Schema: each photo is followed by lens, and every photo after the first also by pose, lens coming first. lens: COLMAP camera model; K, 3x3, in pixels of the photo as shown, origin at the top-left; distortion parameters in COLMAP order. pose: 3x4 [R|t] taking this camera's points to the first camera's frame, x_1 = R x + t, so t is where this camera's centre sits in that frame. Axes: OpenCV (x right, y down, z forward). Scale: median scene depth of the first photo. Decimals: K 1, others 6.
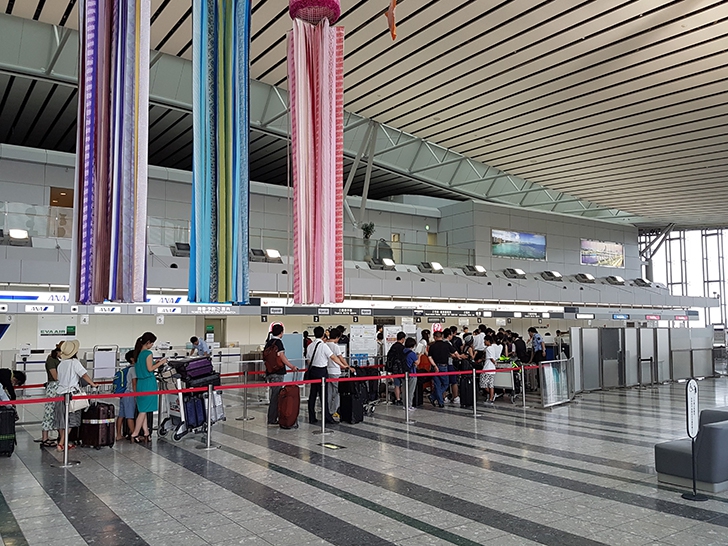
lens RADIAL K [[630.8, 0, 355.3], [0, 630.8, 264.0], [0, 0, 1]] dist [0.347034, -0.906620]
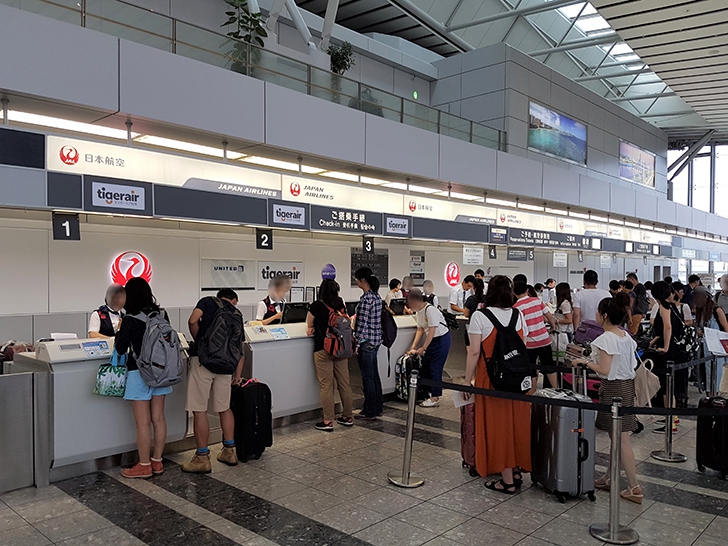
lens RADIAL K [[606.7, 0, 364.0], [0, 606.7, 273.0], [0, 0, 1]] dist [0.205608, -0.428213]
pose [[0.973553, 0.008286, 0.228309, -0.063700], [-0.031007, 0.994888, 0.096110, 0.057041], [-0.226345, -0.100647, 0.968833, 0.549089]]
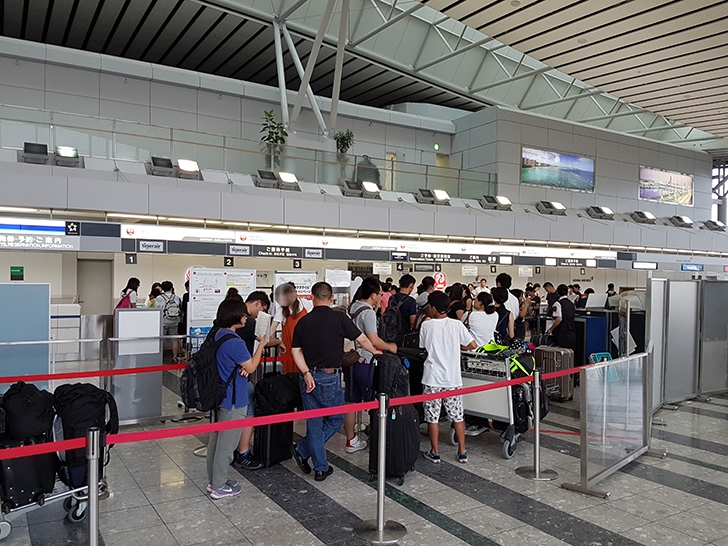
lens RADIAL K [[606.7, 0, 364.0], [0, 606.7, 273.0], [0, 0, 1]] dist [0.205608, -0.428213]
pose [[0.998049, 0.016237, -0.060286, 0.087602], [-0.010797, 0.995929, 0.089490, 0.032115], [0.061494, -0.088665, 0.994161, 0.308931]]
